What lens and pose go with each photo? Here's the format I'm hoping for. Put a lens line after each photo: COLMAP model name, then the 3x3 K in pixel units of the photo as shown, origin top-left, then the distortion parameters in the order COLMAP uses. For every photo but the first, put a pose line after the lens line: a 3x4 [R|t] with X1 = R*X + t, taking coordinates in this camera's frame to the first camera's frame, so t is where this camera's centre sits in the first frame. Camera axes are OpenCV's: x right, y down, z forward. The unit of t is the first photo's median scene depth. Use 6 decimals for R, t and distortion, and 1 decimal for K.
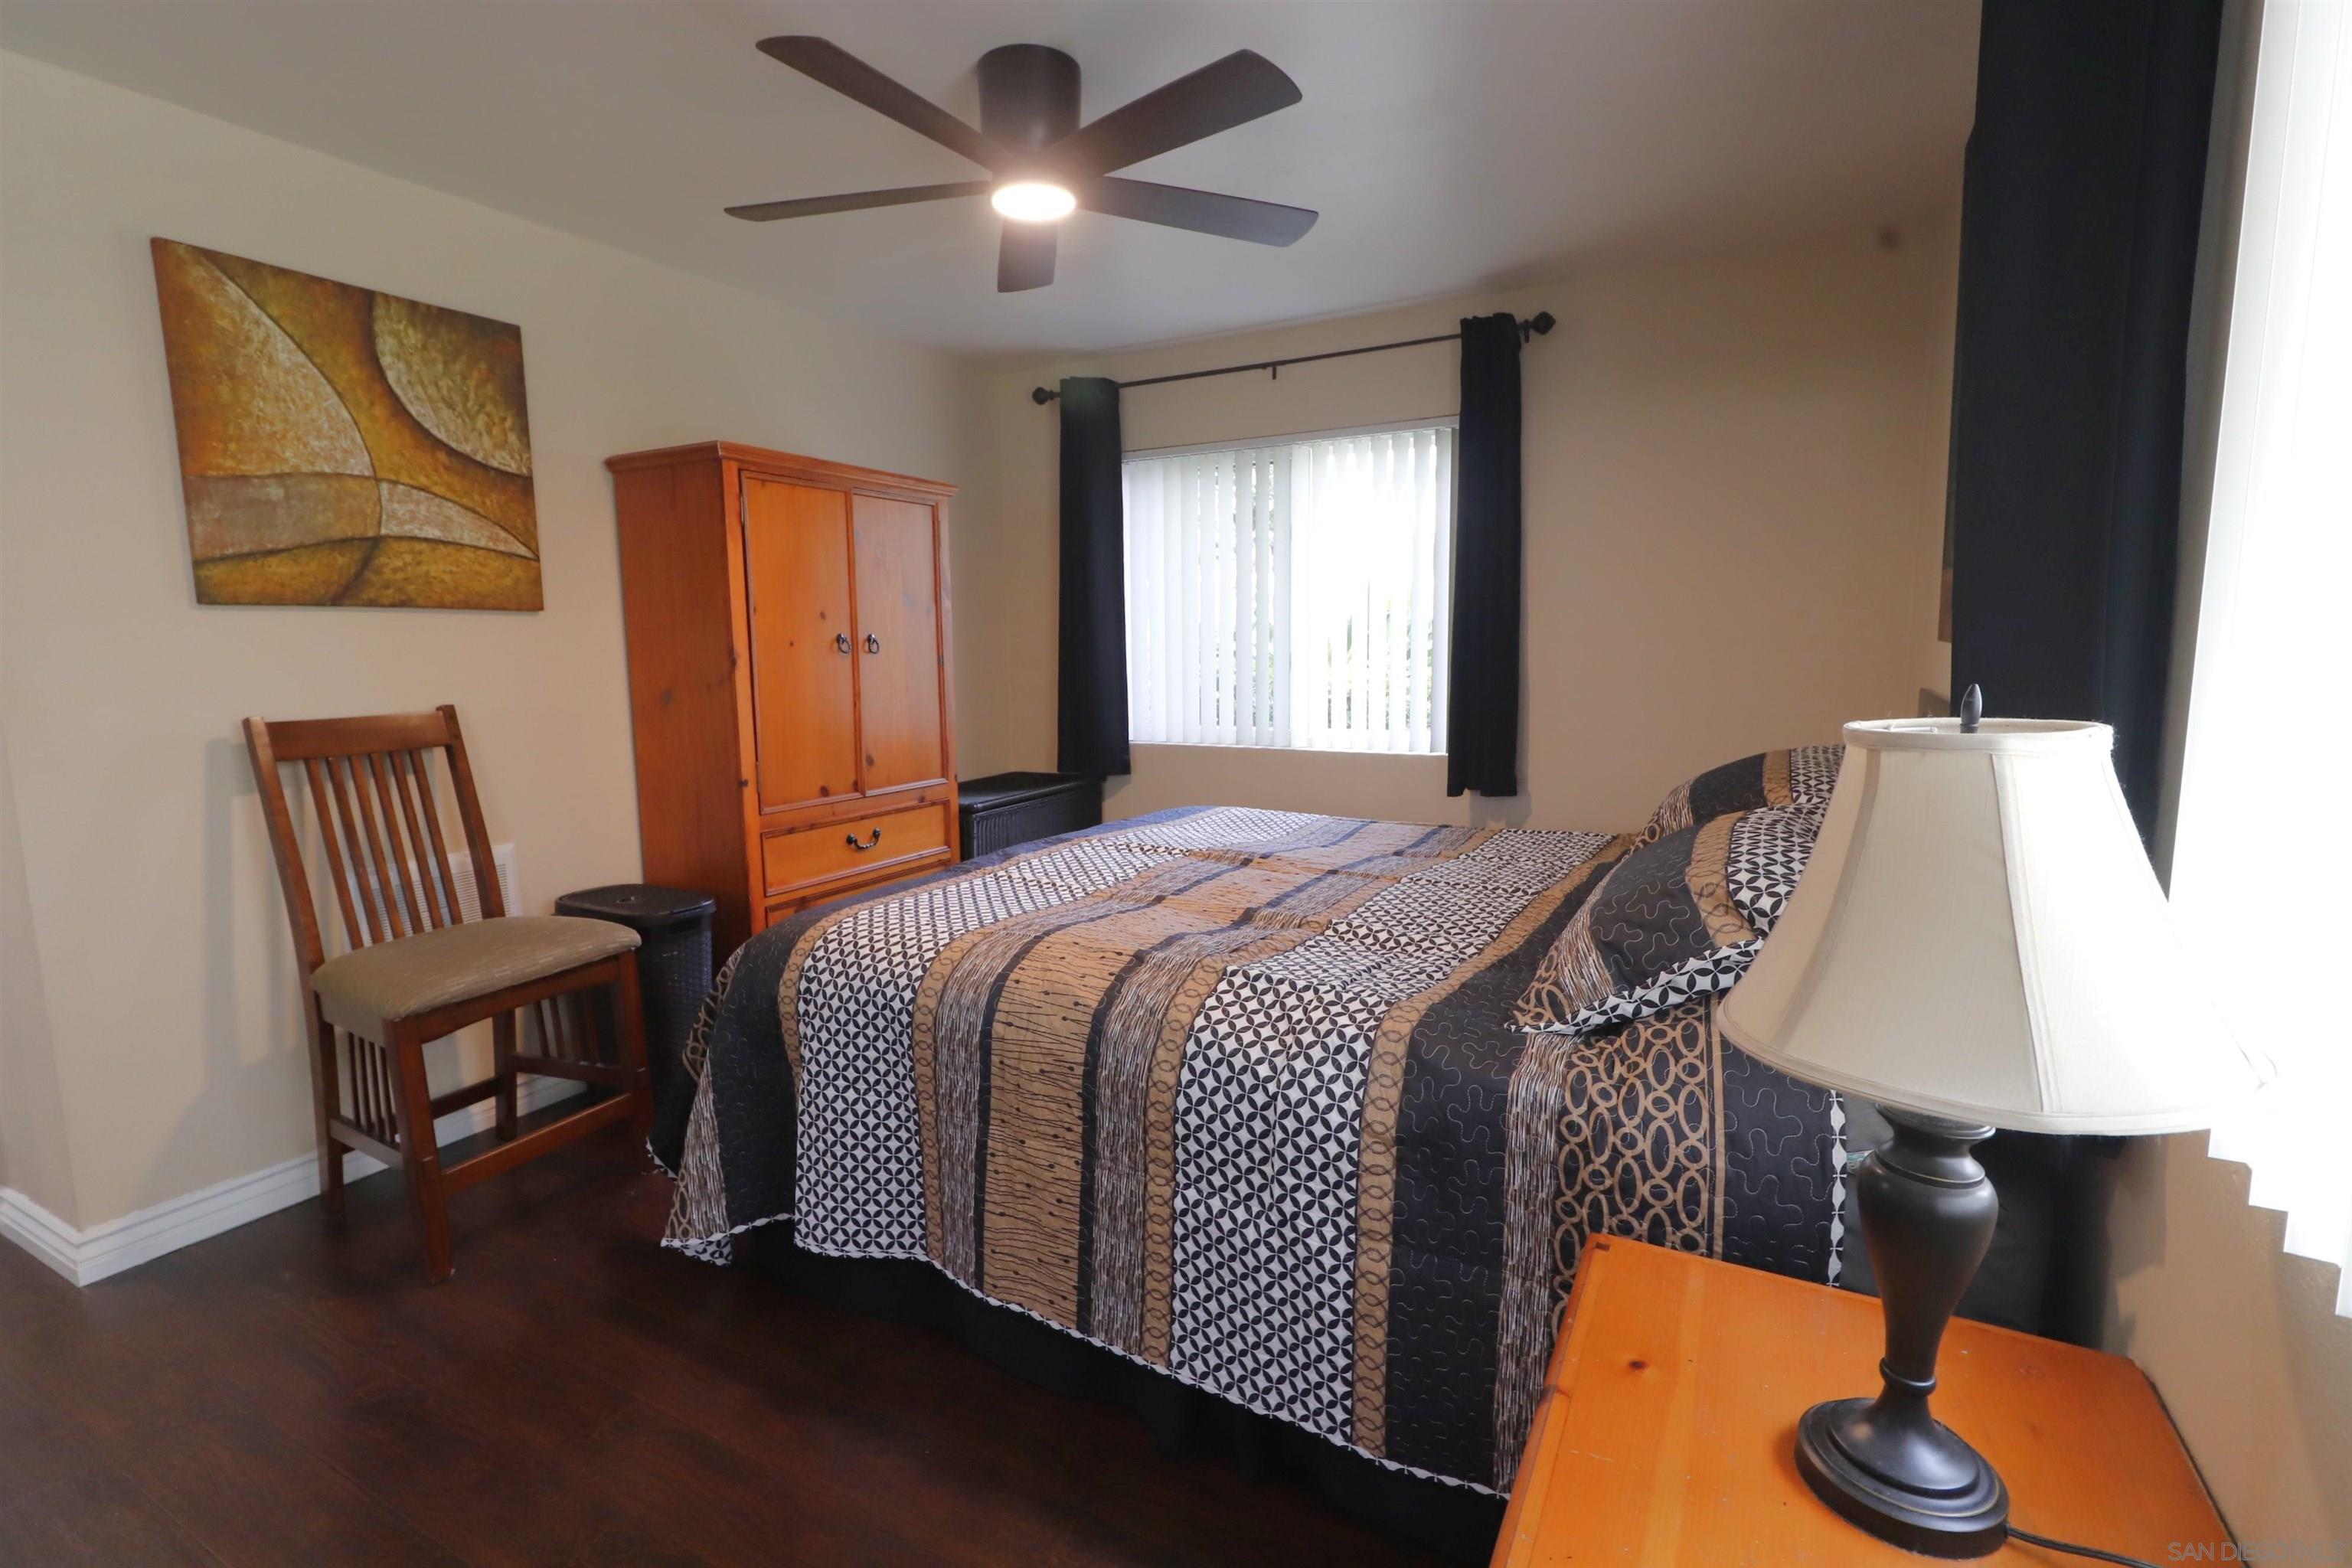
lens RADIAL K [[1081.1, 0, 1170.0], [0, 1081.1, 783.7], [0, 0, 1]] dist [0.001268, 0.000286]
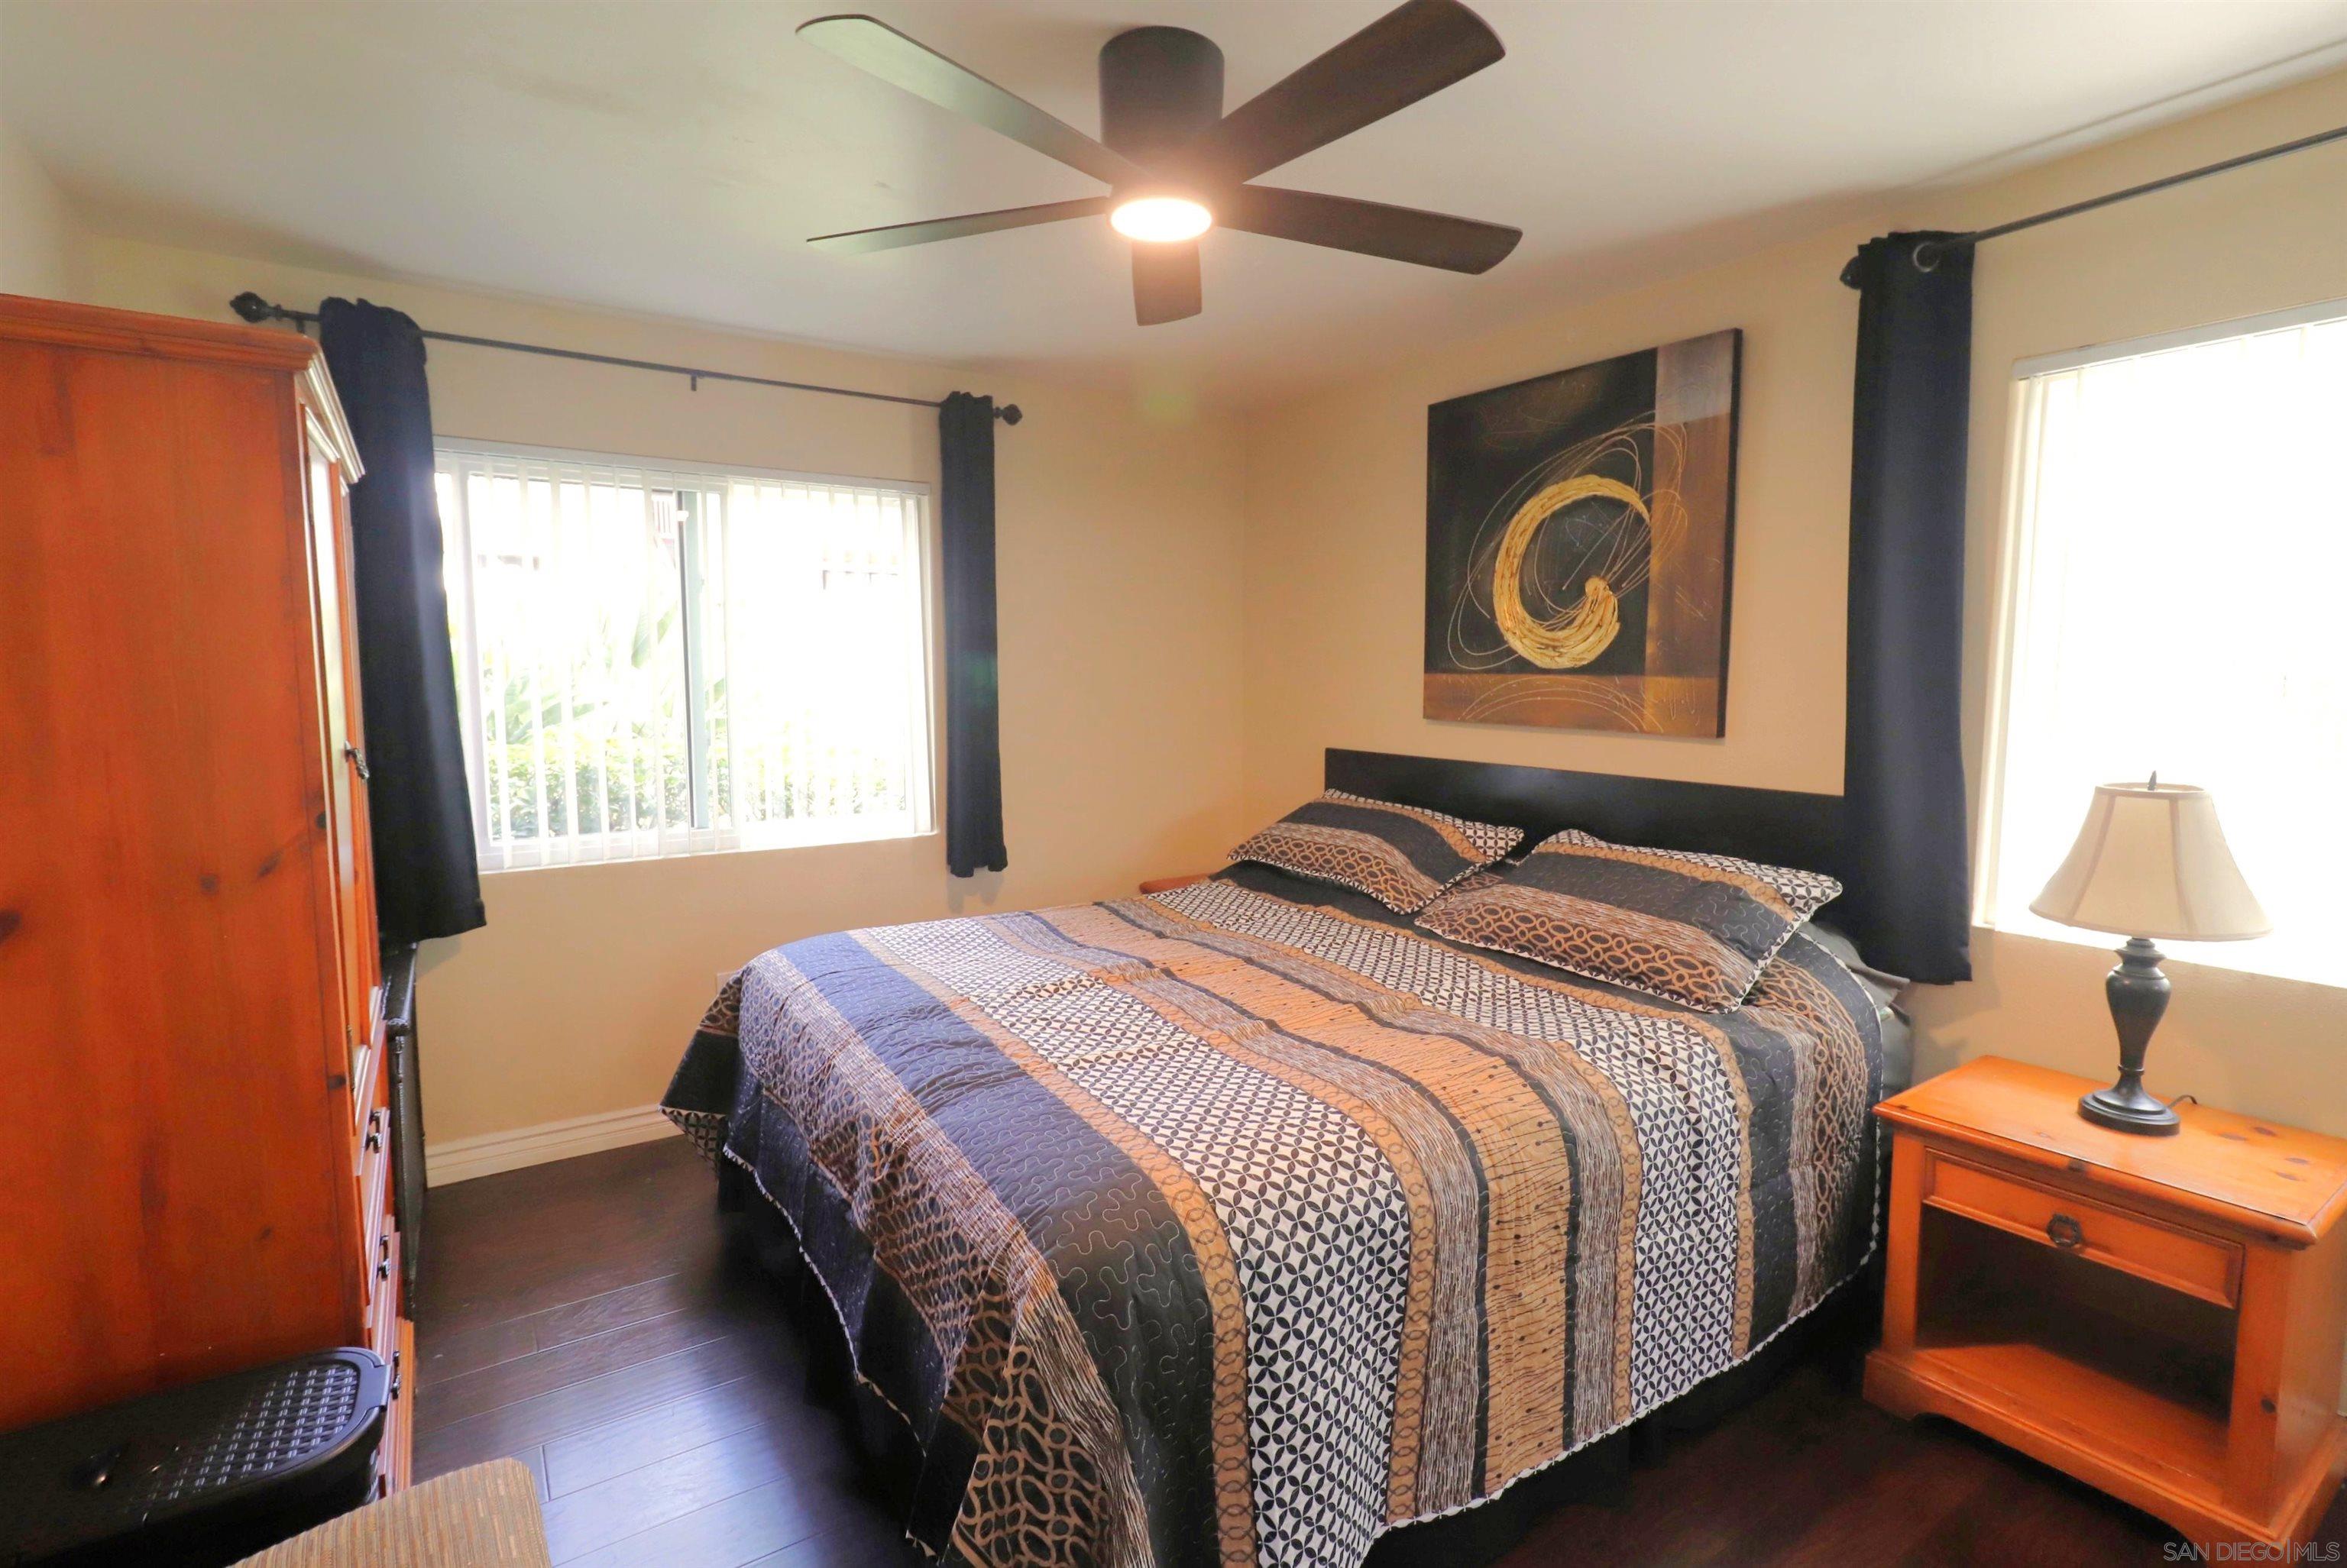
lens RADIAL K [[1100.0, 0, 1175.8], [0, 1100.0, 773.4], [0, 0, 1]] dist [-0.001055, -0.000672]
pose [[0.461451, -0.072151, 0.884227, -0.988778], [0.112355, 0.993415, 0.022426, -0.156278], [-0.880022, 0.088999, 0.466519, 0.712009]]
